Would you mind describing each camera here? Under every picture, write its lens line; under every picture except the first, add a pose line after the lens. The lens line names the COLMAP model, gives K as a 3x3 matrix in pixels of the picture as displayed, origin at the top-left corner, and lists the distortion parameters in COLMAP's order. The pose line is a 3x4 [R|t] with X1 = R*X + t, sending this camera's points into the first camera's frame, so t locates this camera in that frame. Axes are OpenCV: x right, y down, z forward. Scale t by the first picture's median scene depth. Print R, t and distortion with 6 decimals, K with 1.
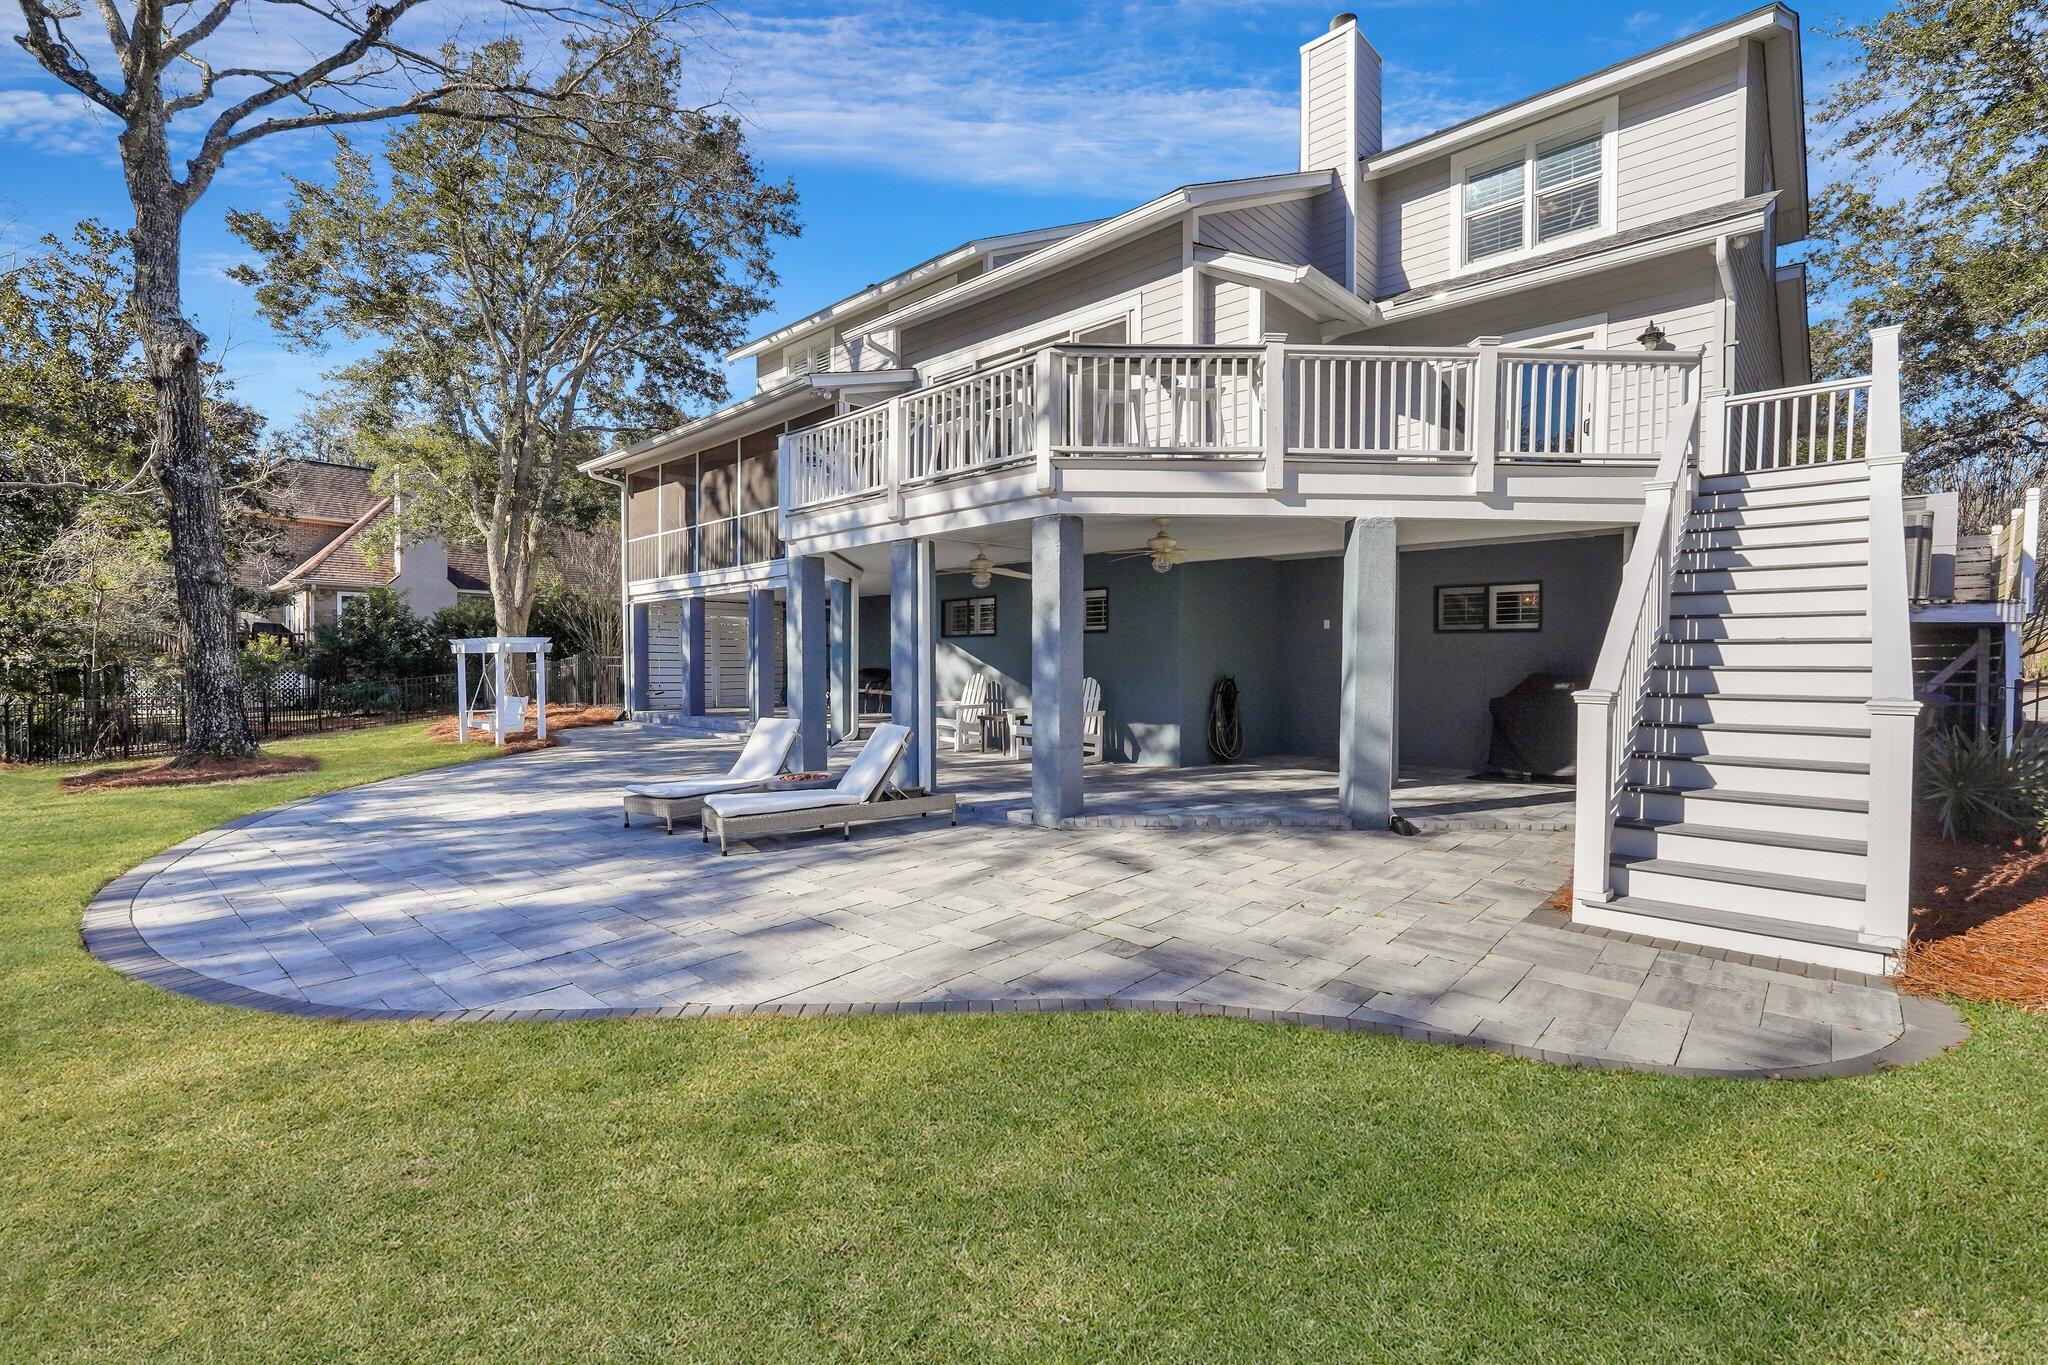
lens RADIAL K [[910.9, 0, 1023.1], [0, 910.9, 679.4], [0, 0, 1]] dist [-0.000387, 0.001068]
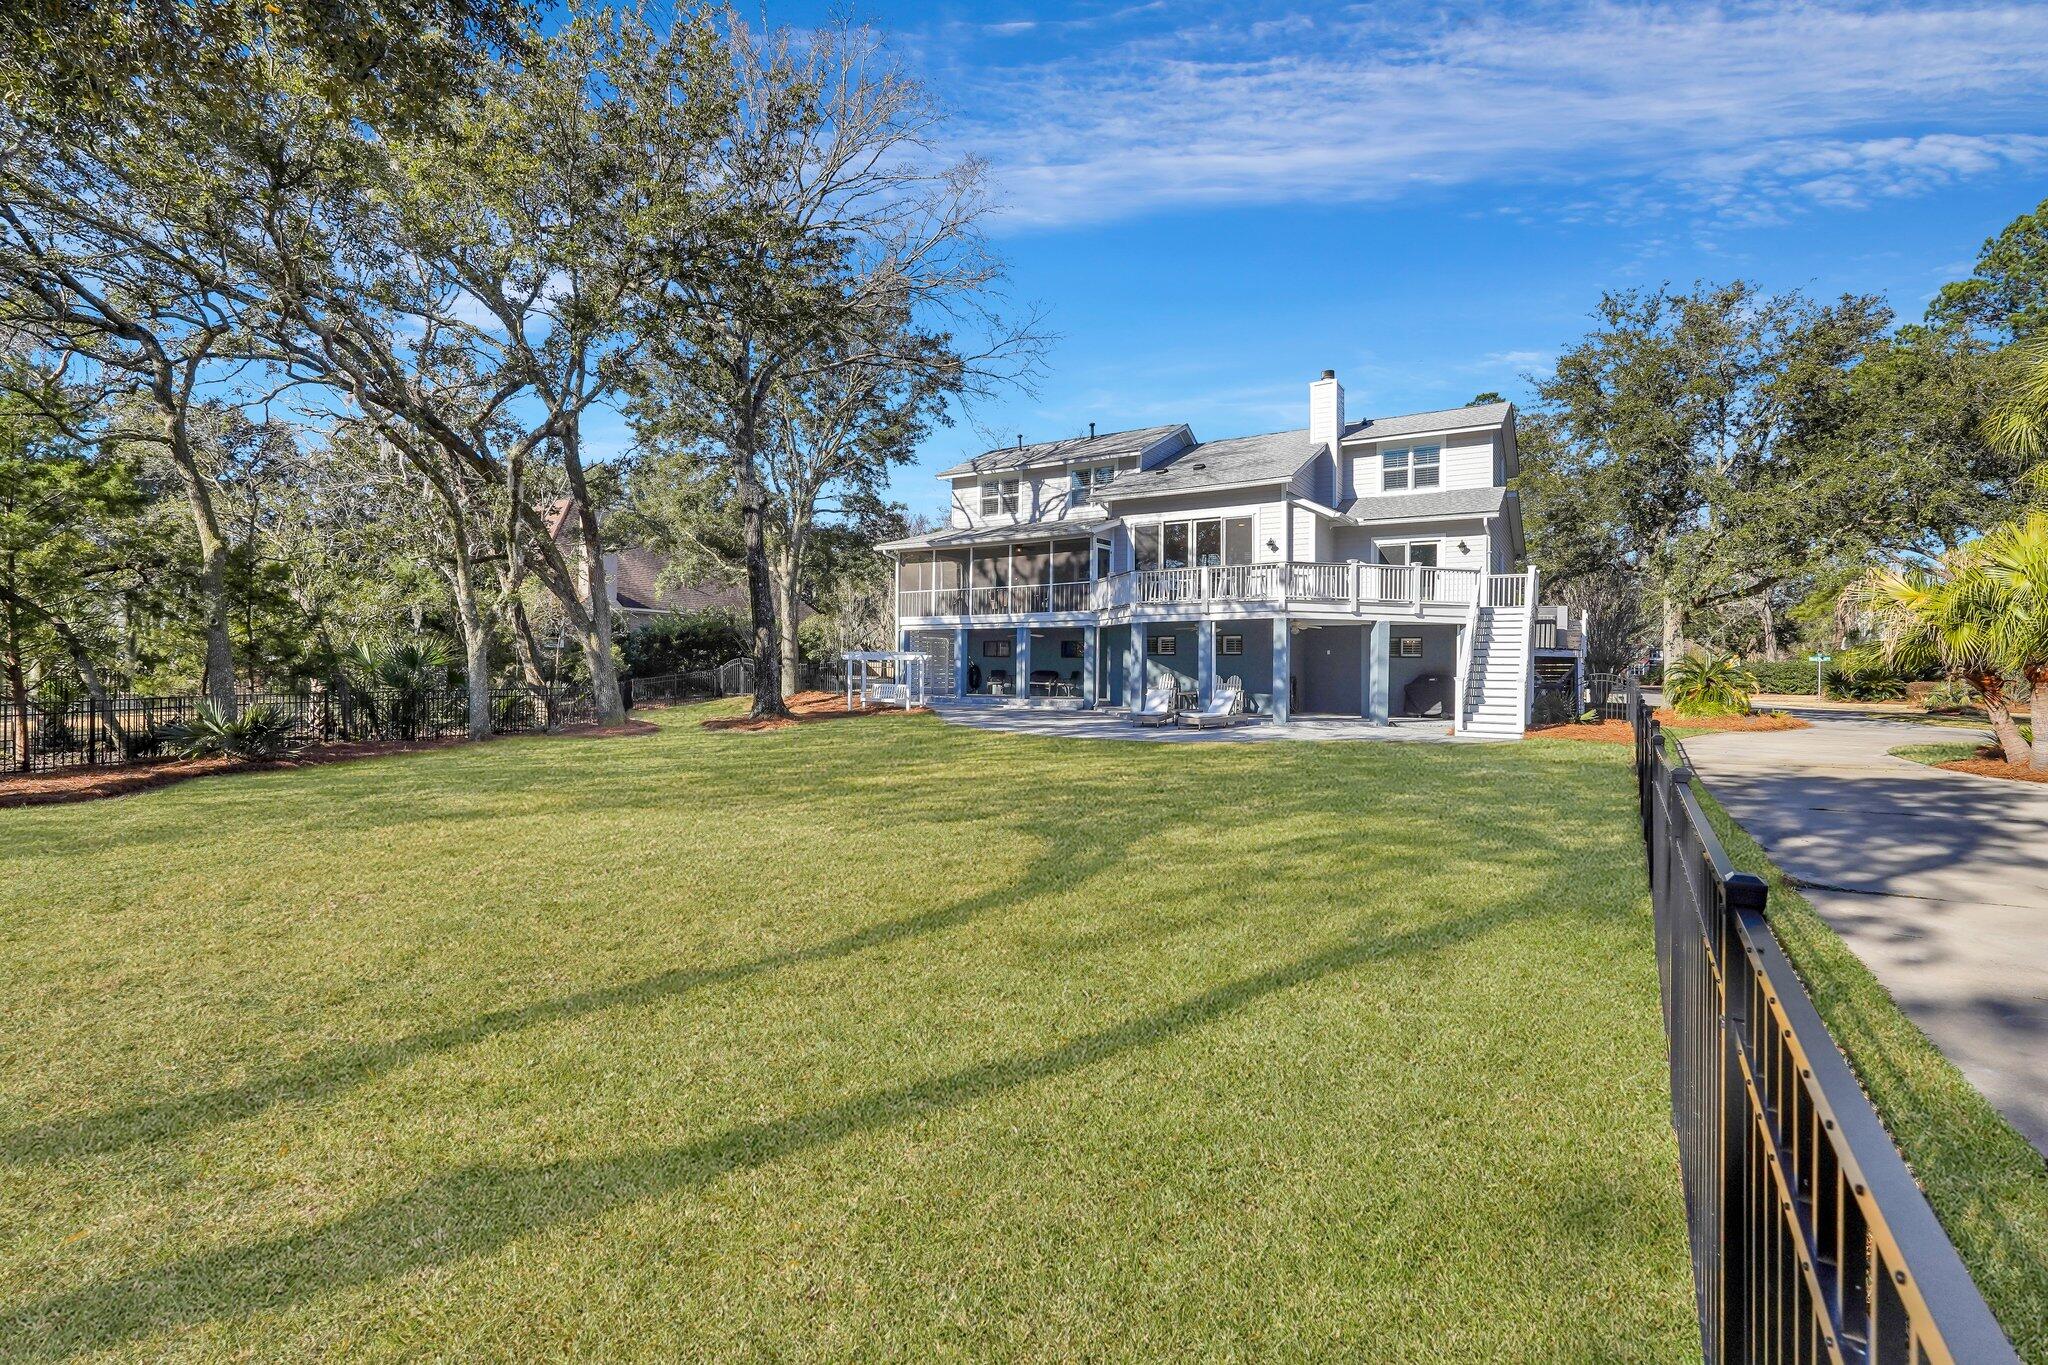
lens RADIAL K [[910.9, 0, 1011.8], [0, 910.9, 676.4], [0, 0, 1]] dist [-0.000387, 0.001068]
pose [[0.984014, 0.005274, 0.178014, -1.160133], [-0.003587, 0.999946, -0.009797, 0.031725], [-0.178056, 0.009002, 0.983979, -1.485914]]
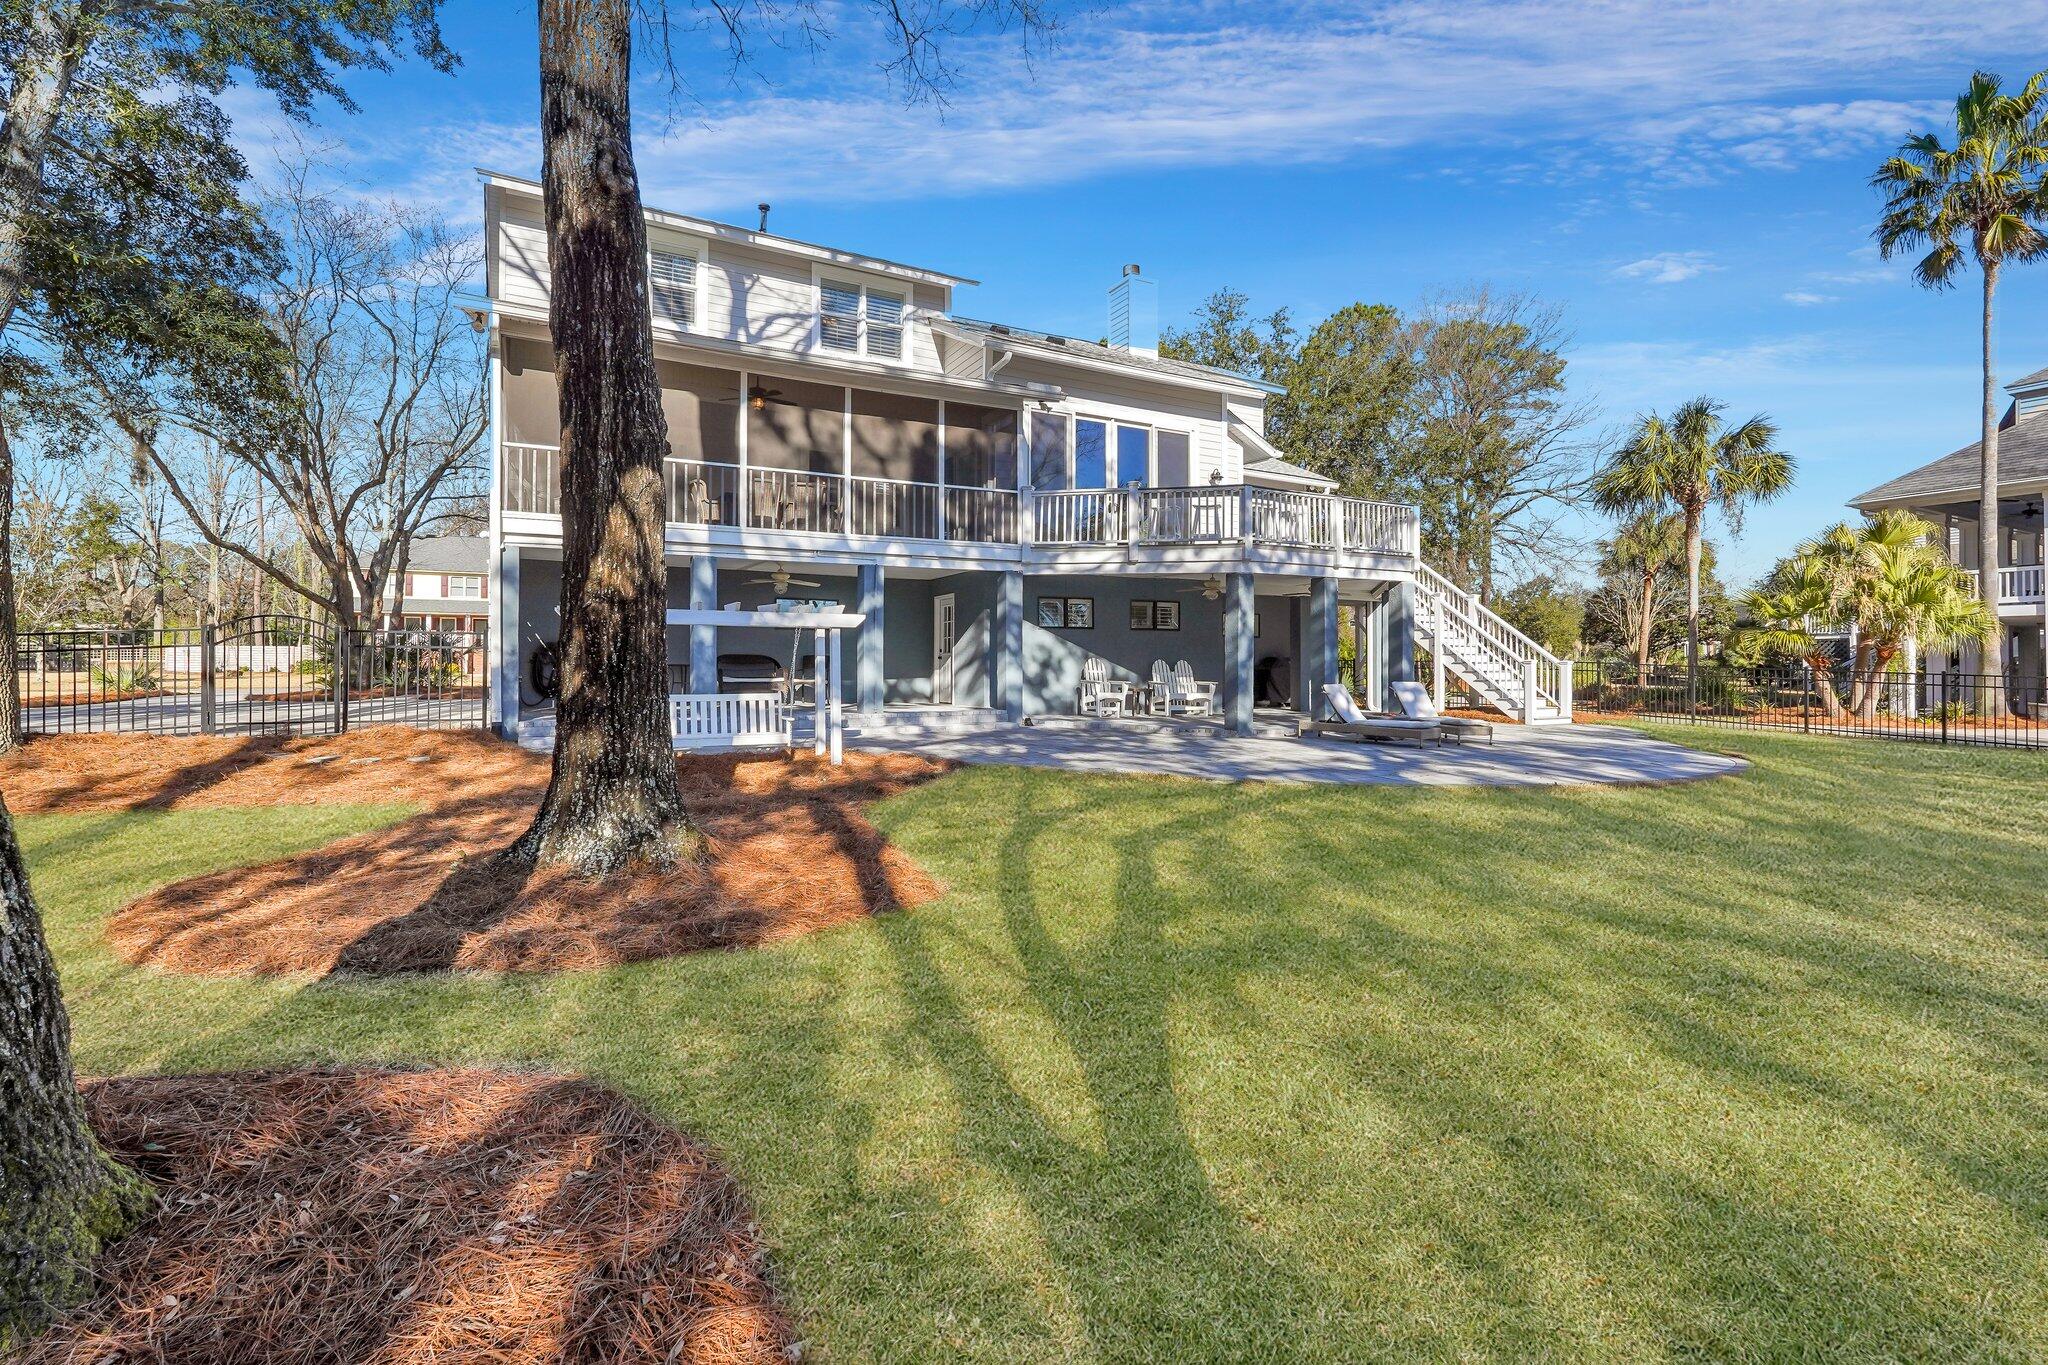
lens RADIAL K [[910.9, 0, 1012.8], [0, 910.9, 658.7], [0, 0, 1]] dist [-0.000387, 0.001068]
pose [[0.307779, -0.003277, 0.951452, -1.997882], [0.013933, 0.999902, -0.001064, -0.005272], [-0.951356, 0.013584, 0.307794, 1.070472]]
